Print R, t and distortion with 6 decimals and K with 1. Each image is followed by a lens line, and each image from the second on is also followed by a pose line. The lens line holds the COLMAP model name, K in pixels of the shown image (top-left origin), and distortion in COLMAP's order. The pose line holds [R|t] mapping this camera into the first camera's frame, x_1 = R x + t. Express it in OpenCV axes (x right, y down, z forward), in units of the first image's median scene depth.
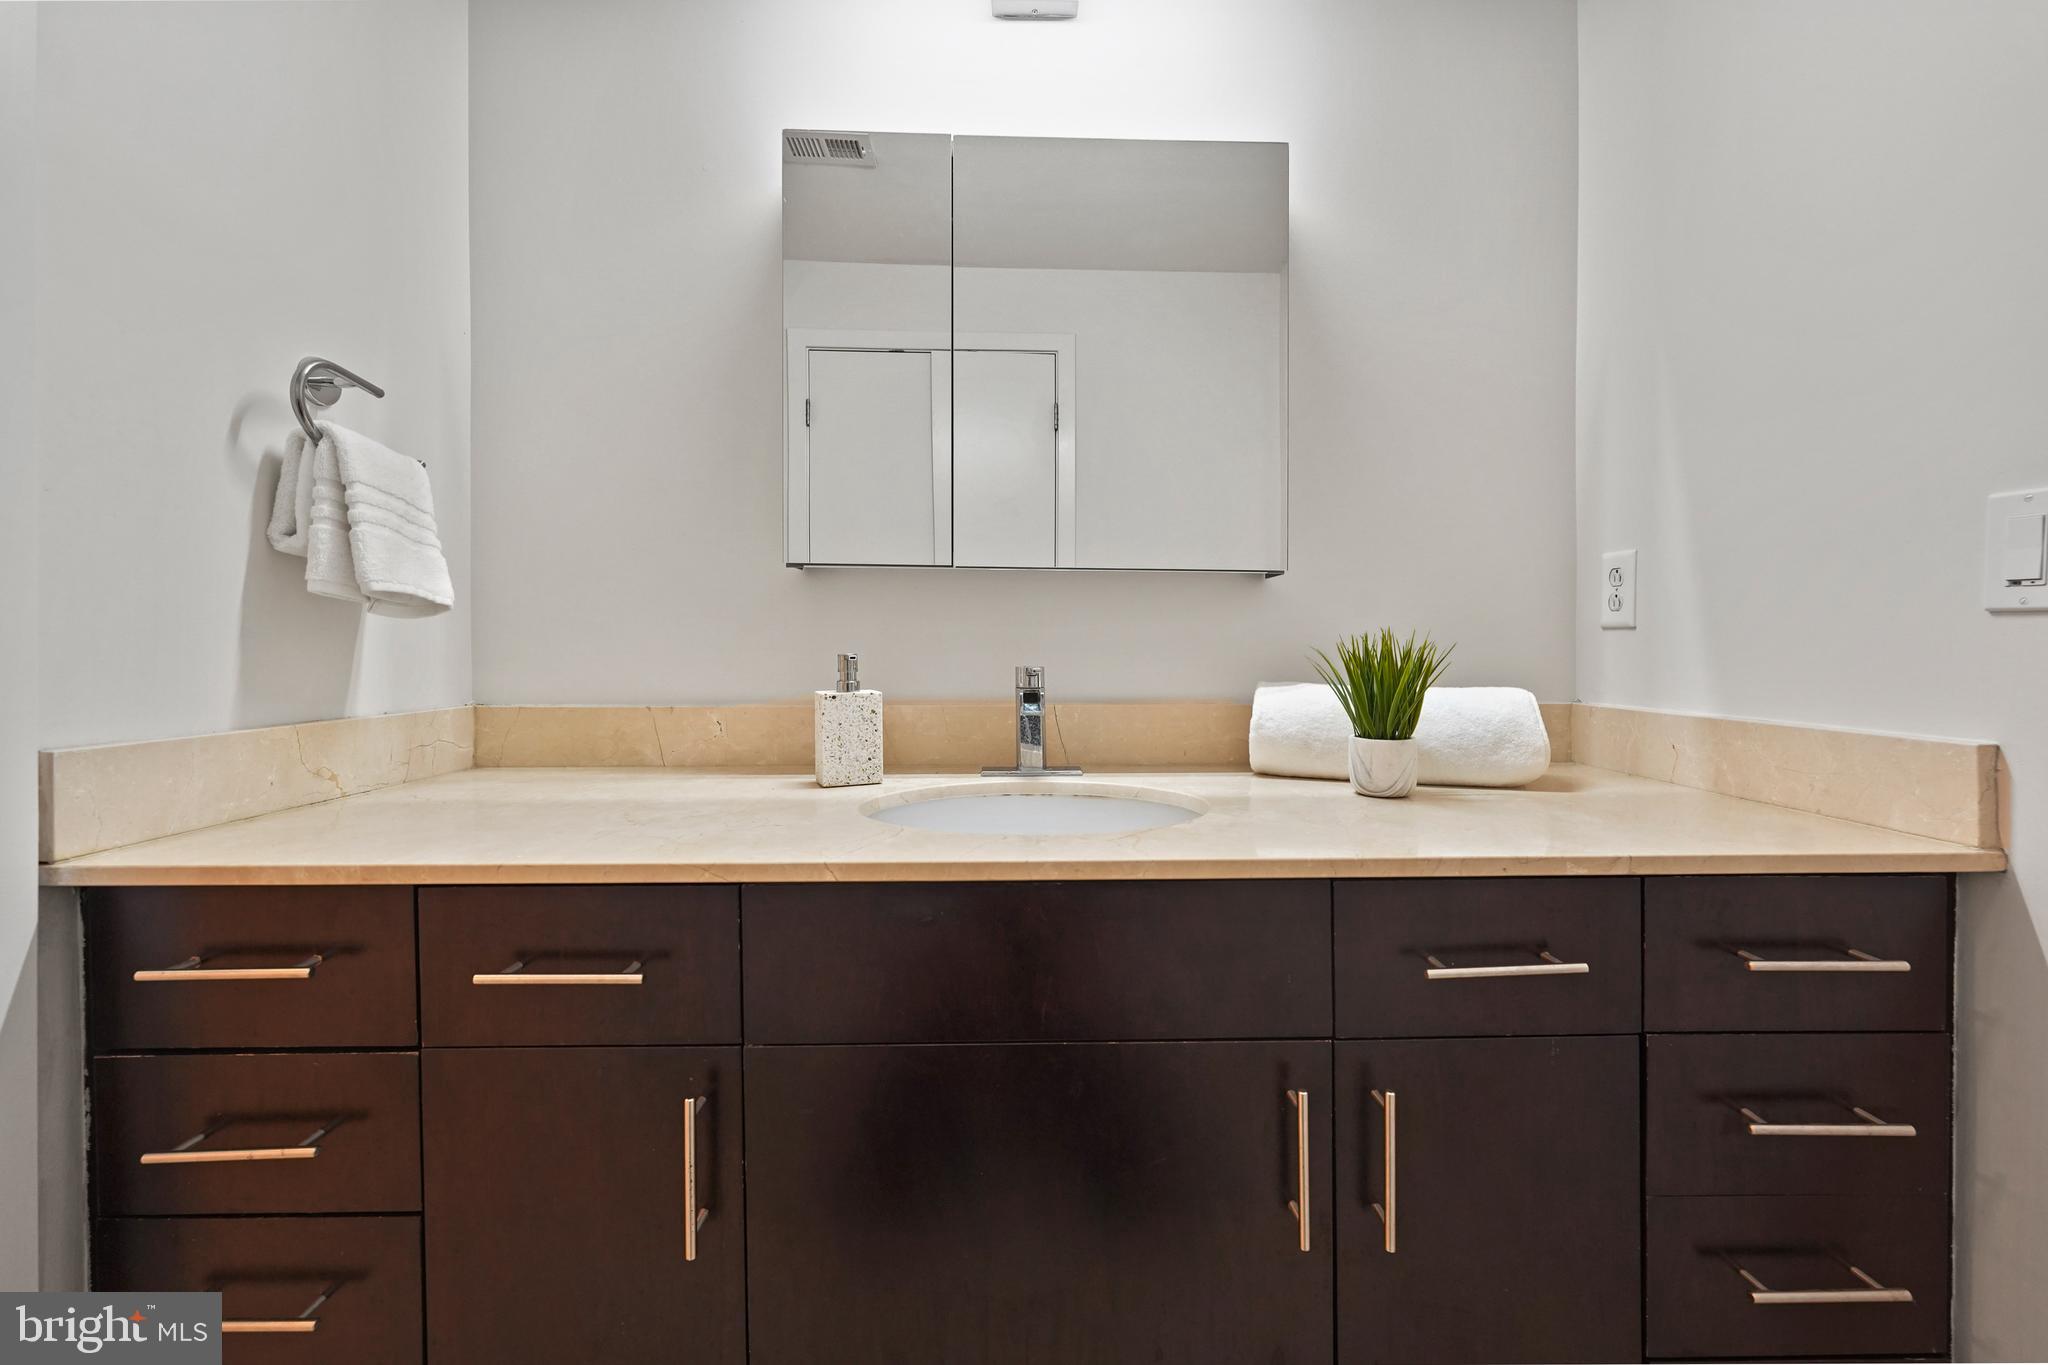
lens RADIAL K [[826.0, 0, 1027.8], [0, 826.0, 673.3], [0, 0, 1]] dist [-0.000007, 0.000157]
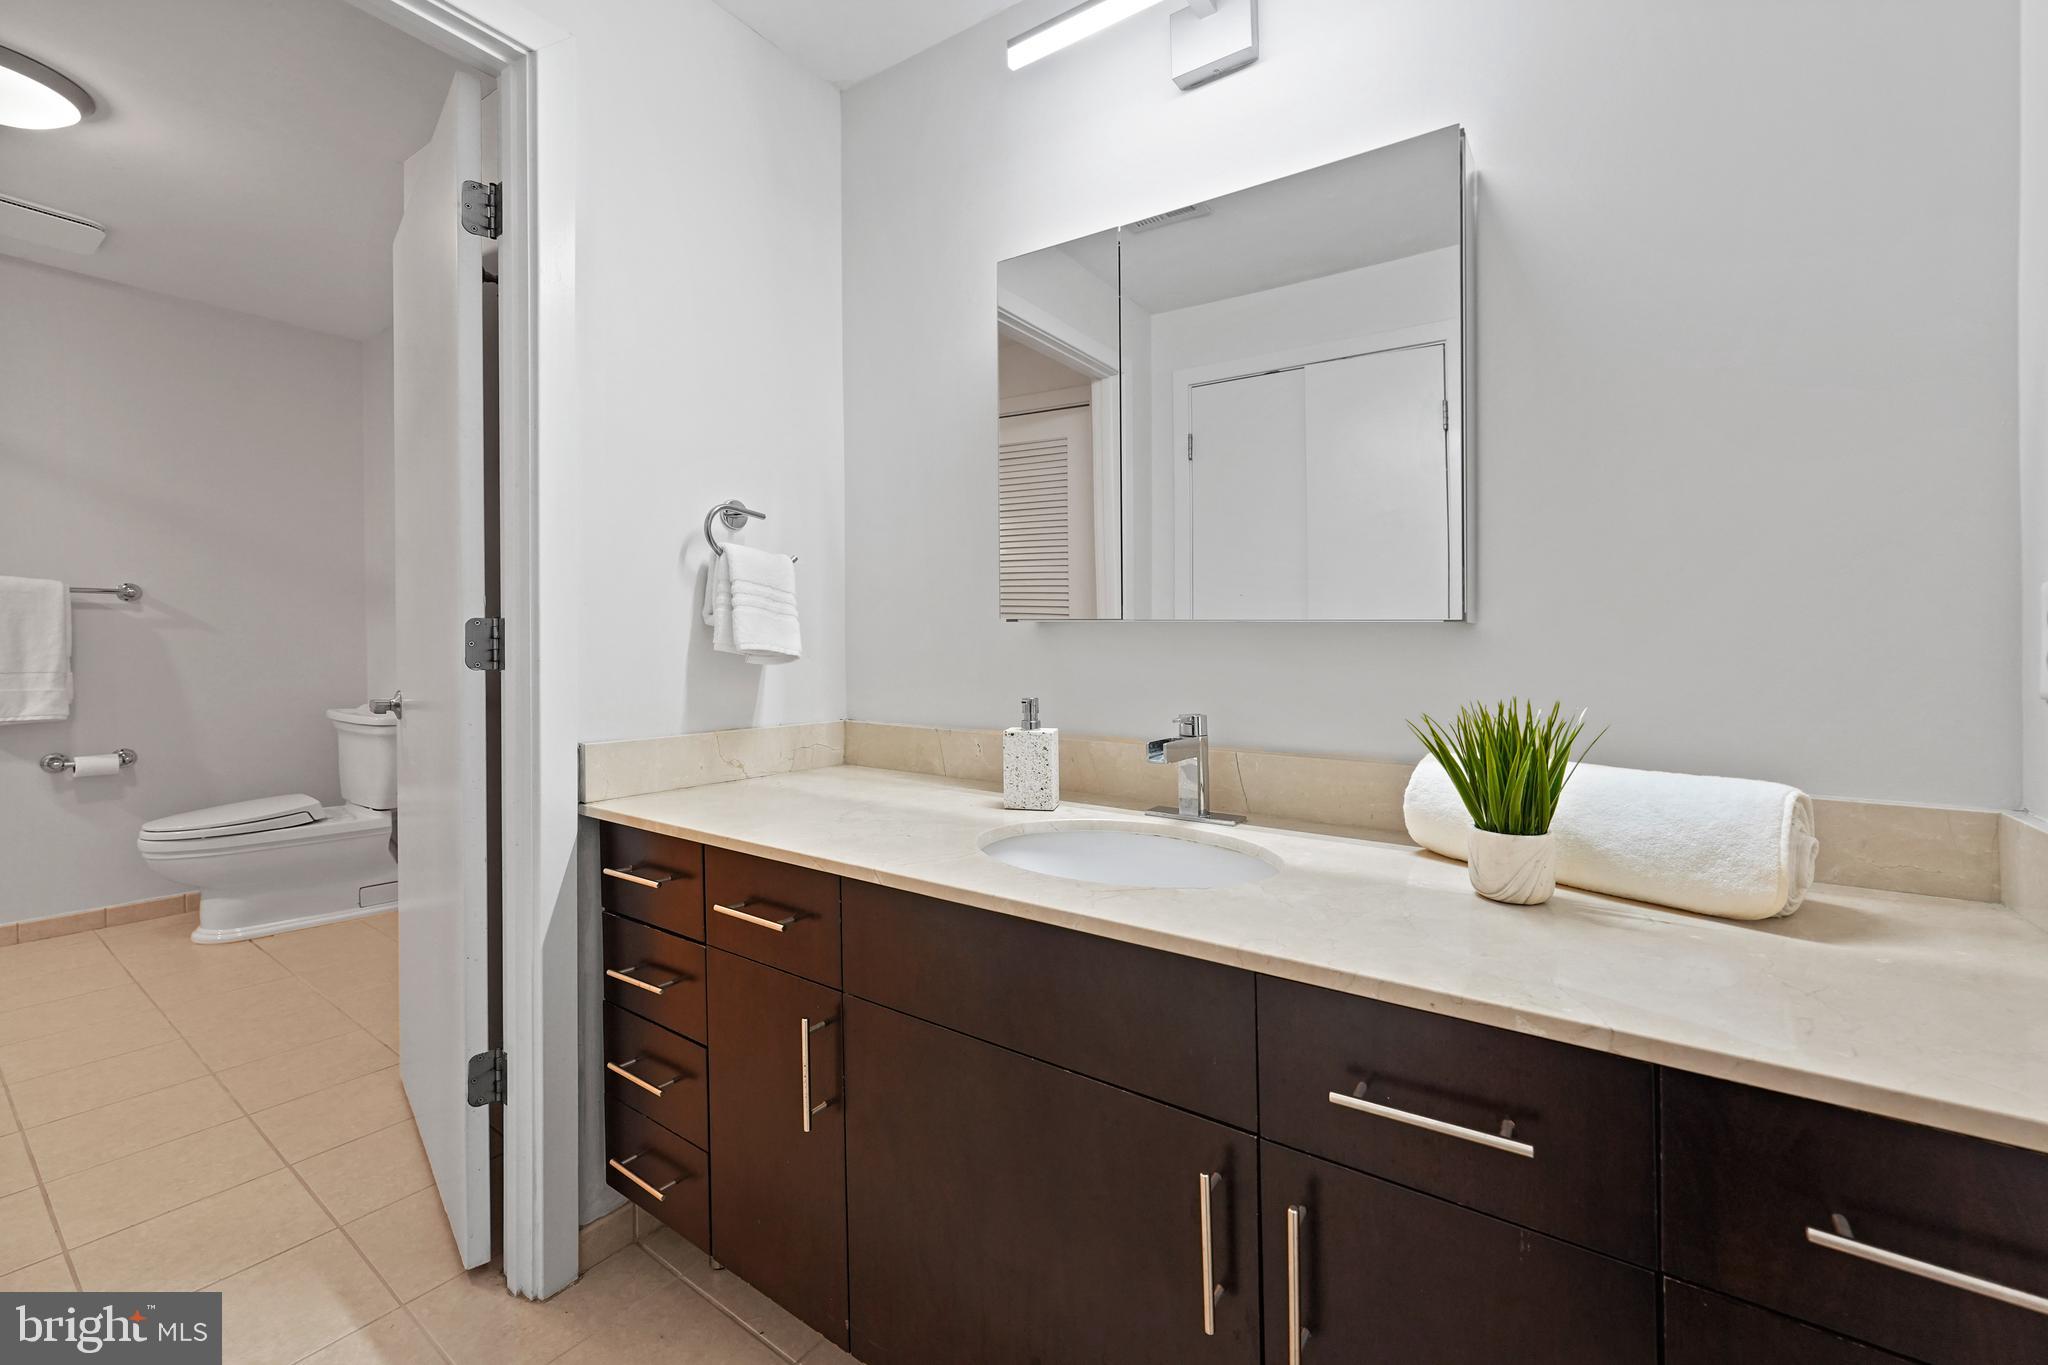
lens RADIAL K [[830.3, 0, 1024.0], [0, 830.3, 682.5], [0, 0, 1]] dist [-0.001244, 0.000173]
pose [[0.811209, 0.028593, -0.584056, 0.497484], [-0.024041, 0.999590, 0.015544, -0.067717], [0.584262, 0.001432, 0.811564, 0.038674]]
